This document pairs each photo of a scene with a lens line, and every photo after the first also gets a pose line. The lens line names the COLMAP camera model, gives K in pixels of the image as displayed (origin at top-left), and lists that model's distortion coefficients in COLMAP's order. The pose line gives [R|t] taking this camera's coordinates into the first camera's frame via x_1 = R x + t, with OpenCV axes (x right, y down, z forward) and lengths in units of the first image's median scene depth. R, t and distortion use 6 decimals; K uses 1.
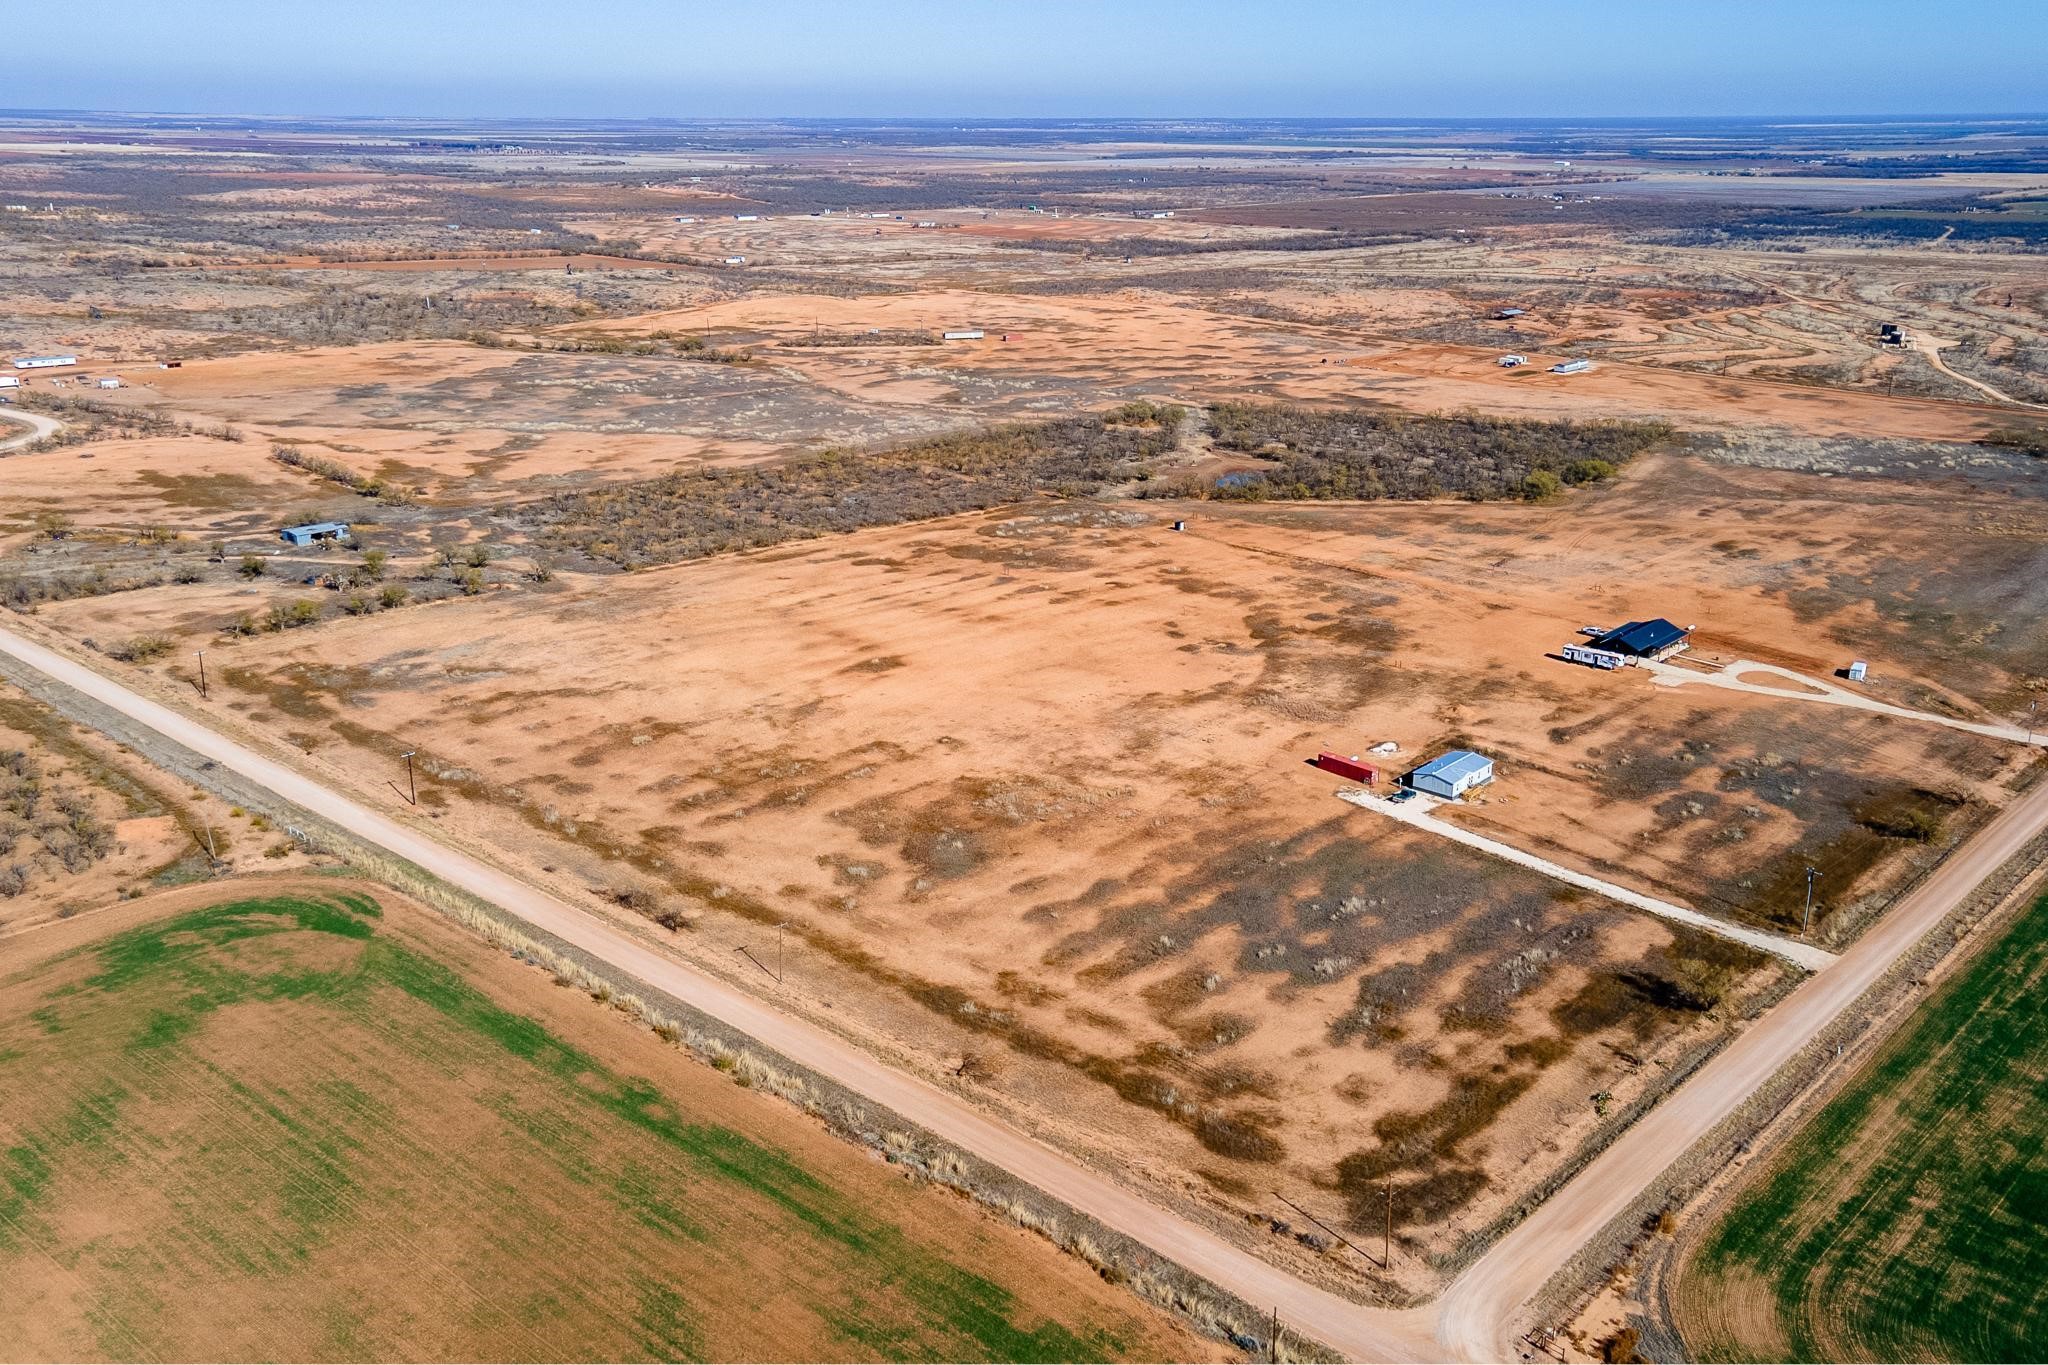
lens RADIAL K [[1767.3, 0, 1062.0], [0, 1767.3, 645.9], [0, 0, 1]] dist [0.062828, -0.107785]
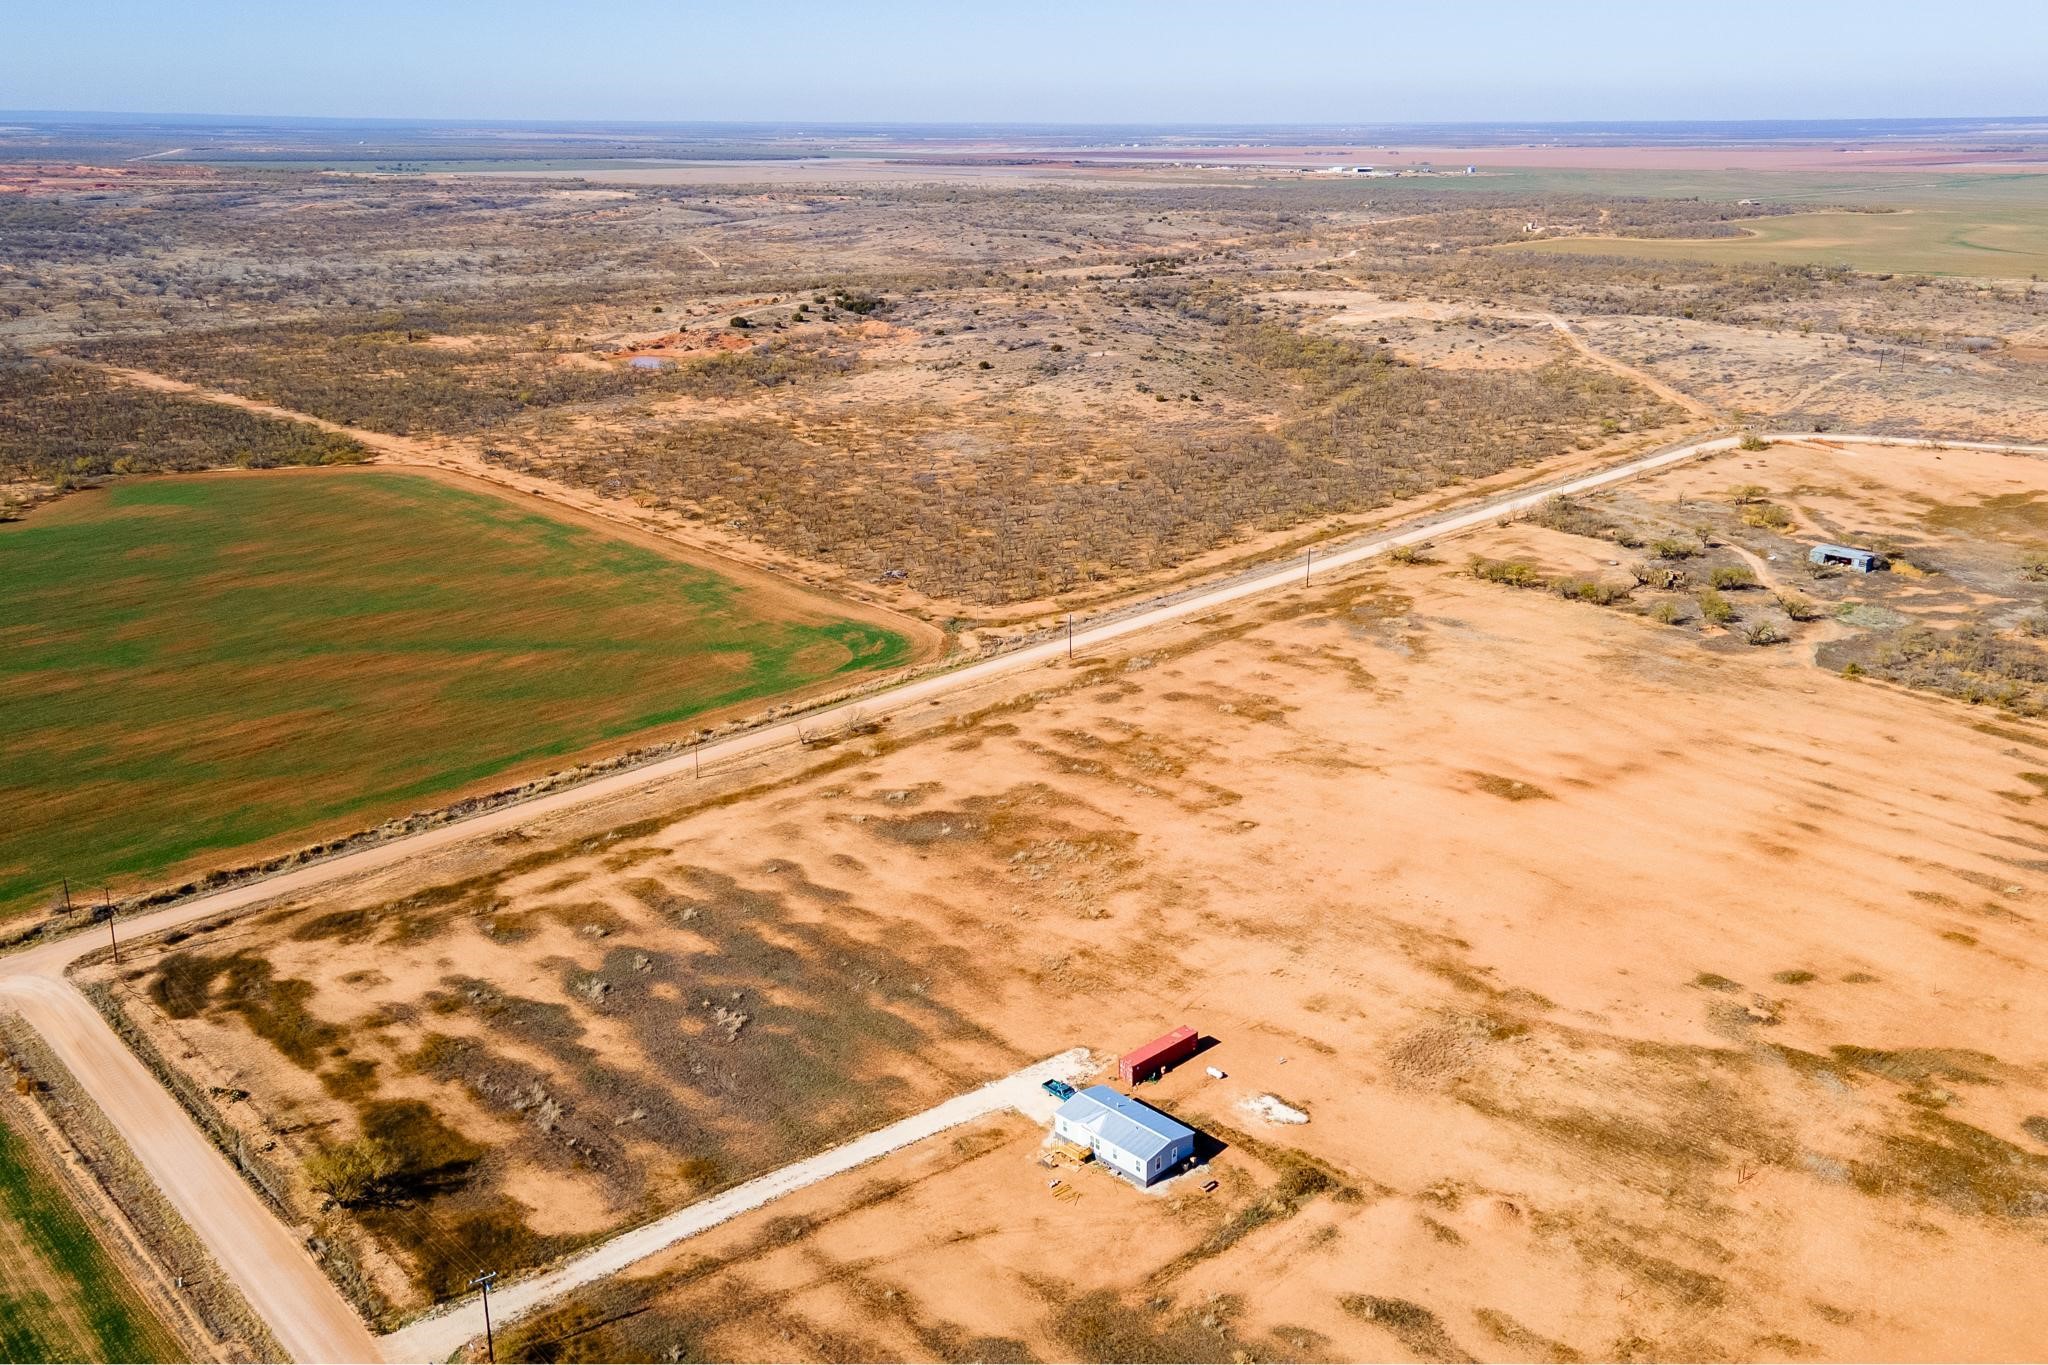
lens RADIAL K [[1755.8, 0, 1063.6], [0, 1755.8, 688.0], [0, 0, 1]] dist [0.025020, 0.034380]
pose [[-0.067092, 0.307362, -0.949225, 0.864818], [-0.289255, 0.904519, 0.313331, -0.294334], [0.954898, 0.295590, 0.028220, 1.027928]]
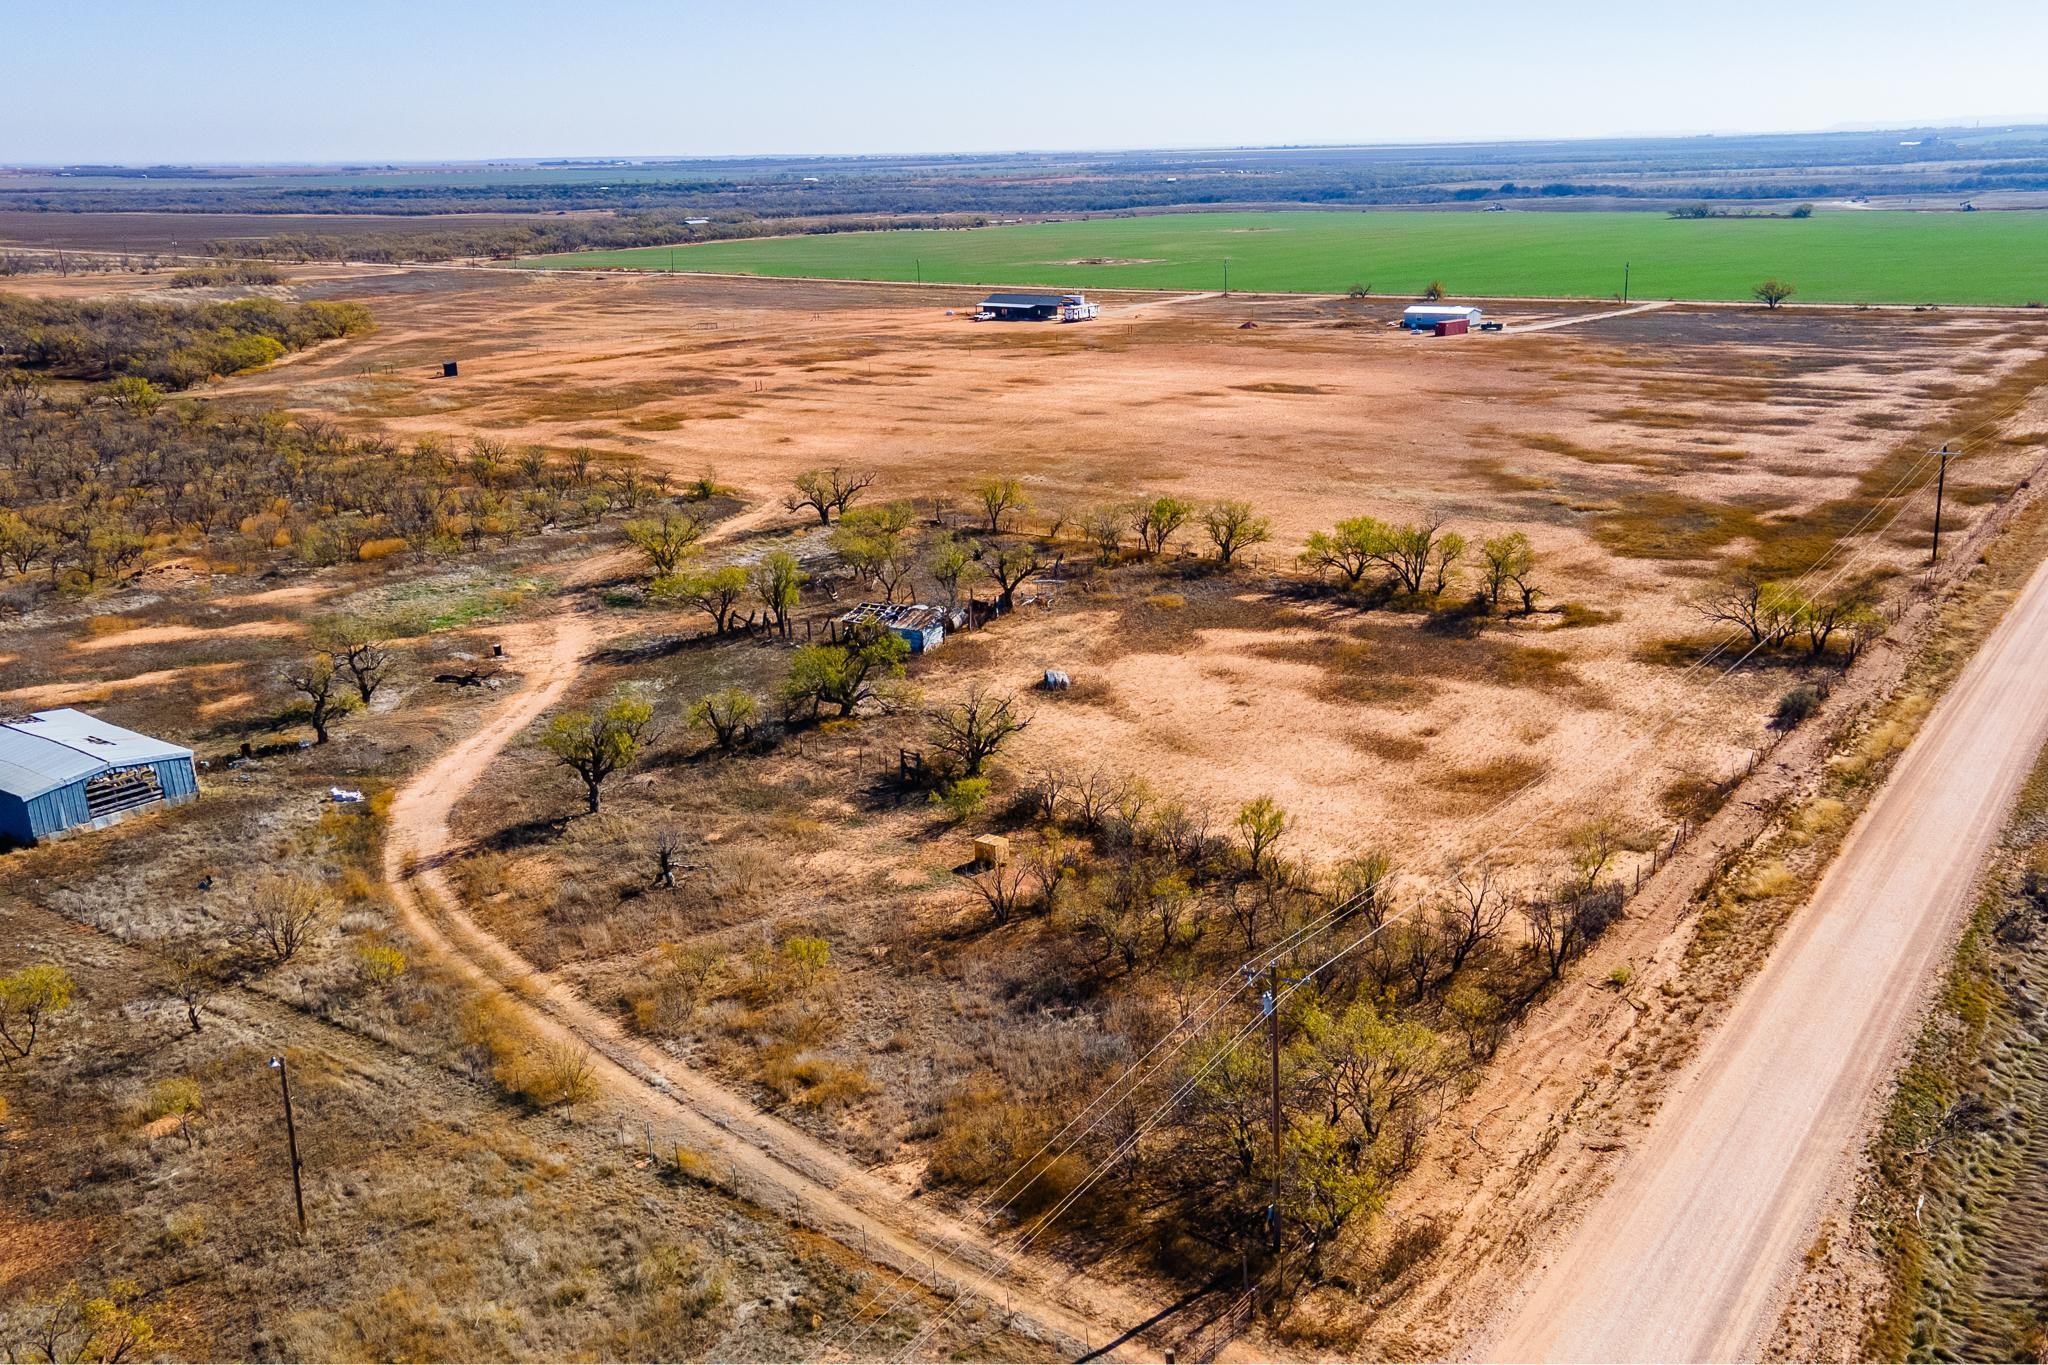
lens RADIAL K [[1760.9, 0, 1067.7], [0, 1760.9, 685.1], [0, 0, 1]] dist [0.013547, 0.051423]
pose [[-0.117015, -0.289859, 0.949889, -1.079657], [0.305339, 0.899632, 0.312137, -0.173982], [-0.945027, 0.326562, -0.016765, 1.508469]]
